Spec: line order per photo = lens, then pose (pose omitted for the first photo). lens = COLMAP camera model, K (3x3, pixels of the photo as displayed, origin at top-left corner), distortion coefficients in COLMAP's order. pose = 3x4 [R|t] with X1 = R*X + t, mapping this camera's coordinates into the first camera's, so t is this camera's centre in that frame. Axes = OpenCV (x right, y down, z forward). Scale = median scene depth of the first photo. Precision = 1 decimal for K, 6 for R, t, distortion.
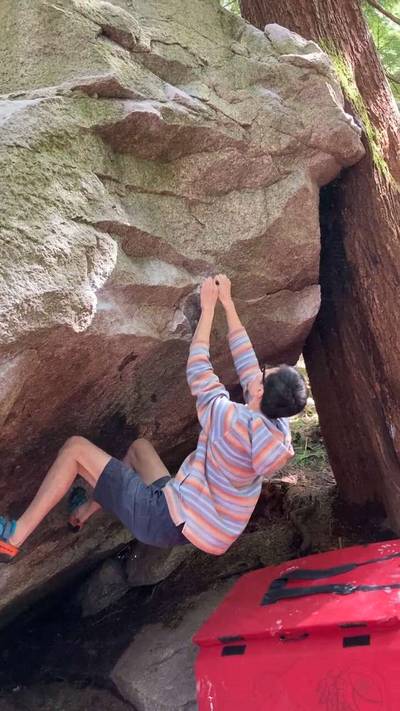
lens RADIAL K [[647.1, 0, 200.0], [0, 647.1, 355.5], [0, 0, 1]] dist [0.006938, 0.000032]
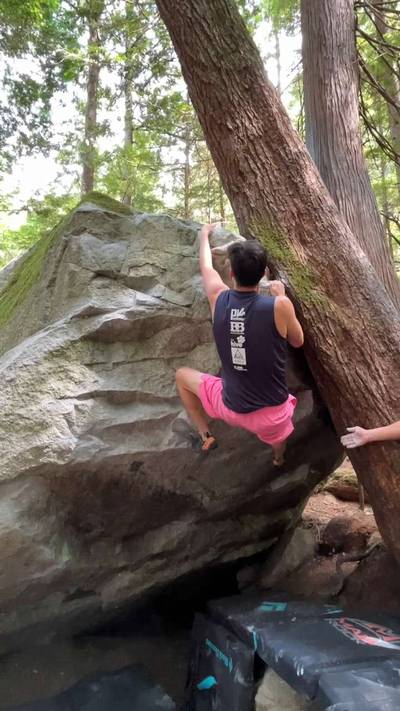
lens RADIAL K [[420.1, 0, 200.0], [0, 420.1, 355.5], [0, 0, 1]] dist [-0.004494, -0.000572]
pose [[0.796227, -0.106086, -0.595624, 0.674143], [0.082622, 0.994350, -0.066653, -0.183925], [0.599329, 0.003859, 0.800493, 0.264592]]
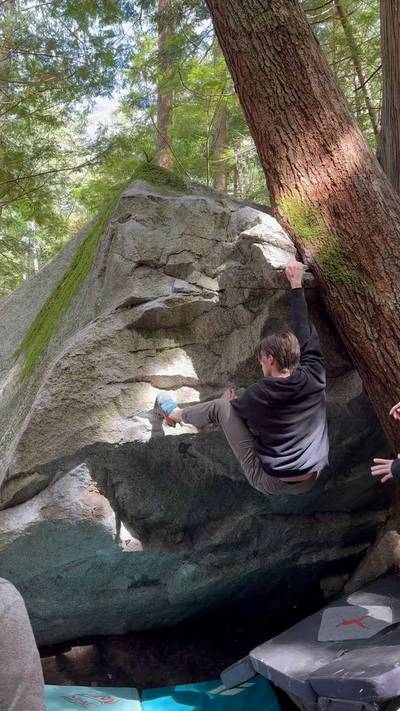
lens RADIAL K [[593.3, 0, 200.0], [0, 593.3, 355.5], [0, 0, 1]] dist [0.140022, -0.223118]
pose [[0.623488, -0.113527, -0.773546, 1.138873], [0.112825, 0.992110, -0.054666, -0.139850], [0.773649, -0.053192, 0.631378, 0.082707]]
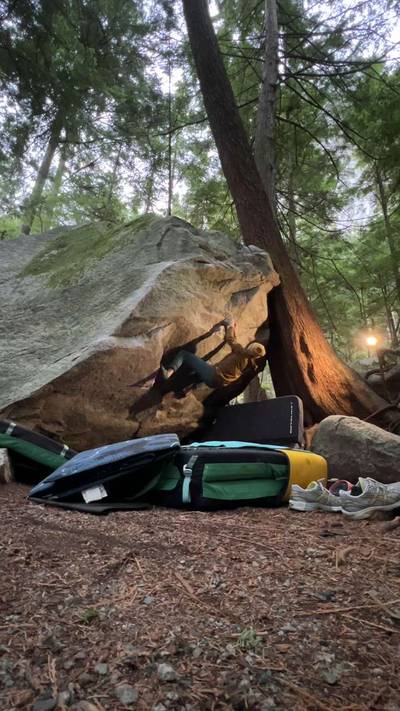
lens RADIAL K [[316.4, 0, 200.0], [0, 316.4, 355.5], [0, 0, 1]] dist [0.000919, 0.000011]
pose [[0.988840, 0.027455, -0.146429, 0.114612], [-0.057746, 0.976671, -0.206832, 0.421071], [0.137335, 0.212980, 0.967357, -0.519288]]
